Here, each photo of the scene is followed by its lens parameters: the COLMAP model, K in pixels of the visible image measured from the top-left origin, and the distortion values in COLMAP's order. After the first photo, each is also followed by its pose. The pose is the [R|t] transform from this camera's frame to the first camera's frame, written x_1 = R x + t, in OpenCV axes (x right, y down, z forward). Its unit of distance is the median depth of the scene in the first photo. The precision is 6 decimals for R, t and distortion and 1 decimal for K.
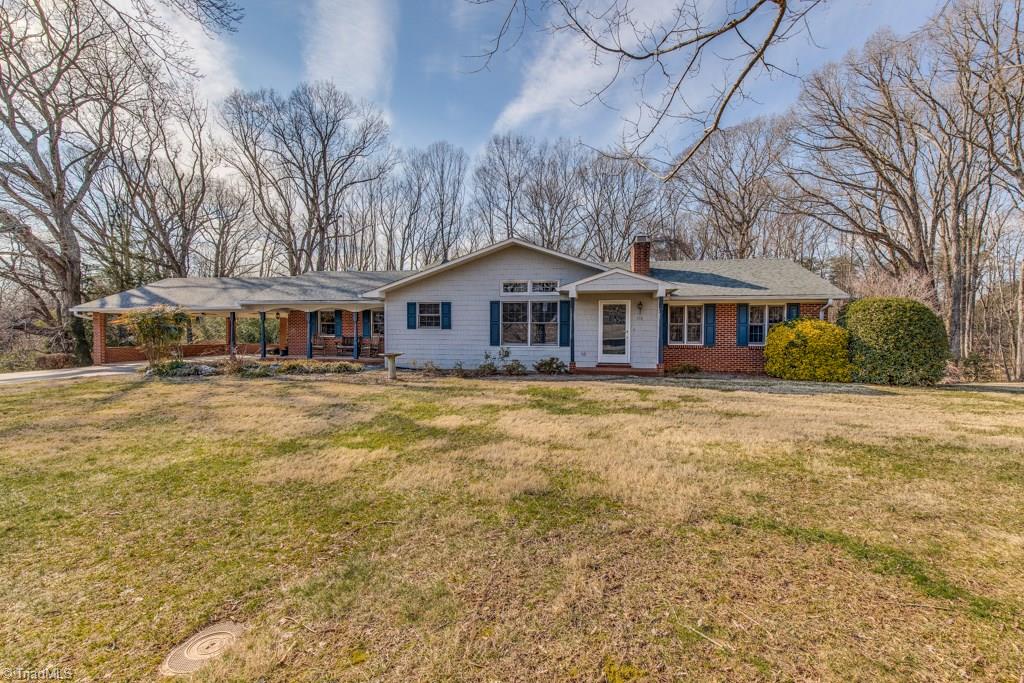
lens RADIAL K [[459.1, 0, 509.7], [0, 459.1, 340.4], [0, 0, 1]] dist [0.009086, -0.000766]
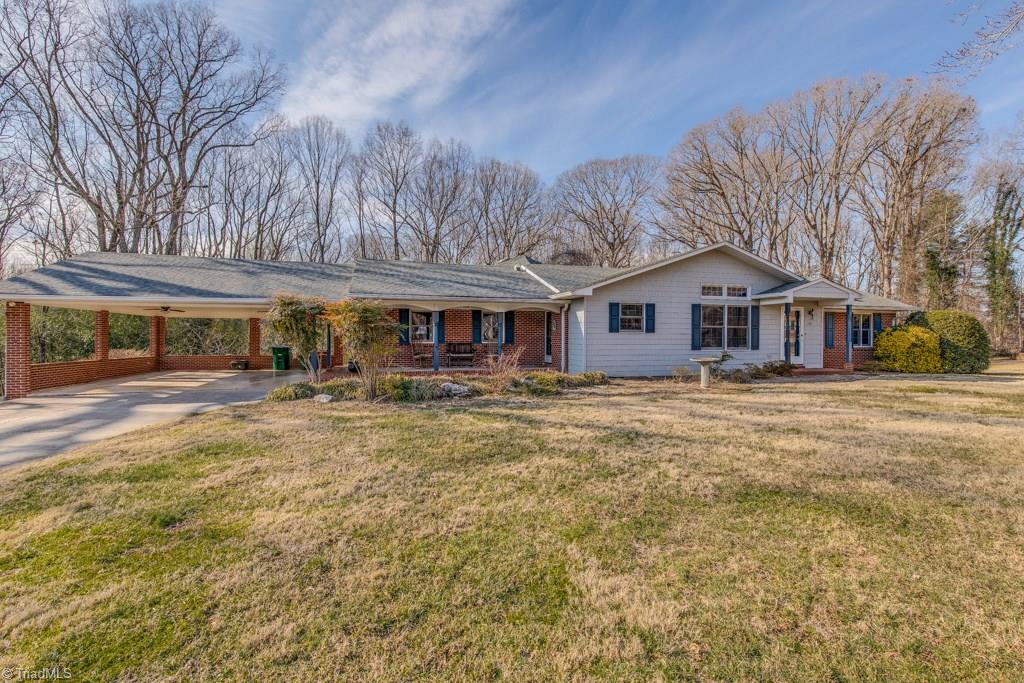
lens RADIAL K [[459.1, 0, 511.2], [0, 459.1, 340.1], [0, 0, 1]] dist [0.009086, -0.000766]
pose [[0.892512, -0.002461, 0.451018, -0.824773], [0.011453, 0.999786, -0.017209, 0.003094], [-0.450879, 0.020524, 0.892349, 0.309894]]
